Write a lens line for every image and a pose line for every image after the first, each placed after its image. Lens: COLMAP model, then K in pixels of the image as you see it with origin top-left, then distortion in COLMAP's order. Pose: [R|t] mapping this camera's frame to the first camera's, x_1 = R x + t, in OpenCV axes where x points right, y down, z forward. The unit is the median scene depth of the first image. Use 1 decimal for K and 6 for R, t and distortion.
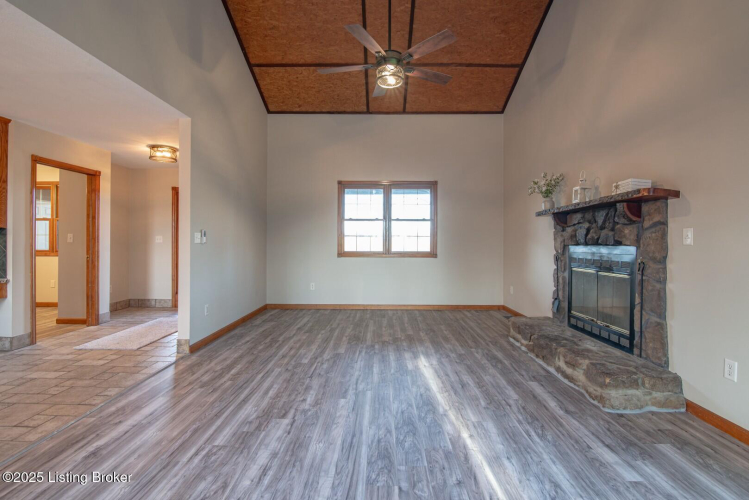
lens RADIAL K [[364.1, 0, 376.9], [0, 364.1, 240.0], [0, 0, 1]] dist [-0.017411, 0.000250]
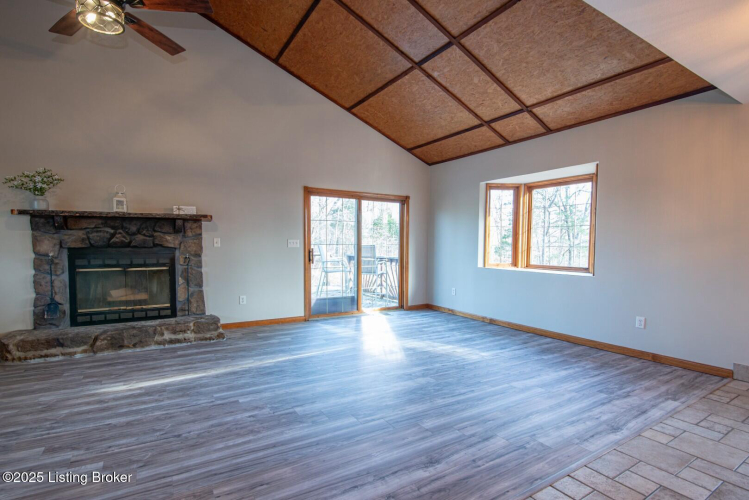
lens RADIAL K [[348.9, 0, 355.1], [0, 348.9, 248.4], [0, 0, 1]] dist [-0.002006, 0.000043]
pose [[-0.494190, -0.012935, 0.869258, -0.805117], [-0.011682, 0.999898, 0.008238, -0.000663], [-0.869276, -0.006084, -0.494290, 0.882674]]
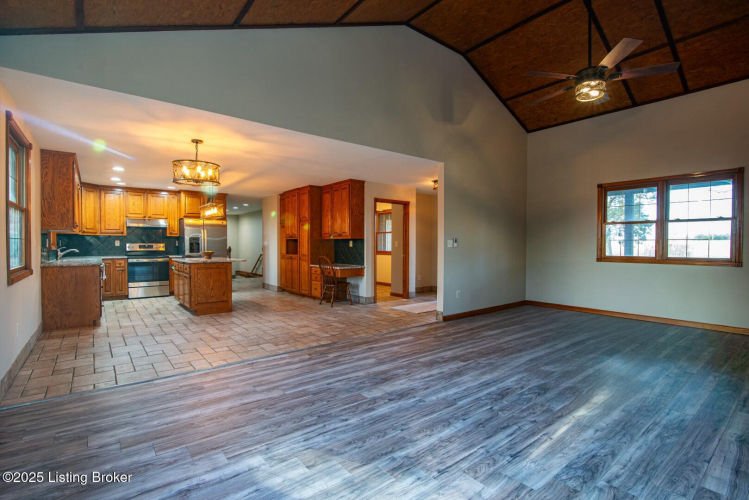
lens RADIAL K [[348.9, 0, 355.1], [0, 348.9, 248.4], [0, 0, 1]] dist [-0.002006, 0.000043]
pose [[0.610506, 0.004756, -0.791997, 0.406159], [0.004734, 0.999942, 0.009654, -0.002306], [0.791998, -0.009644, 0.610448, -0.164541]]
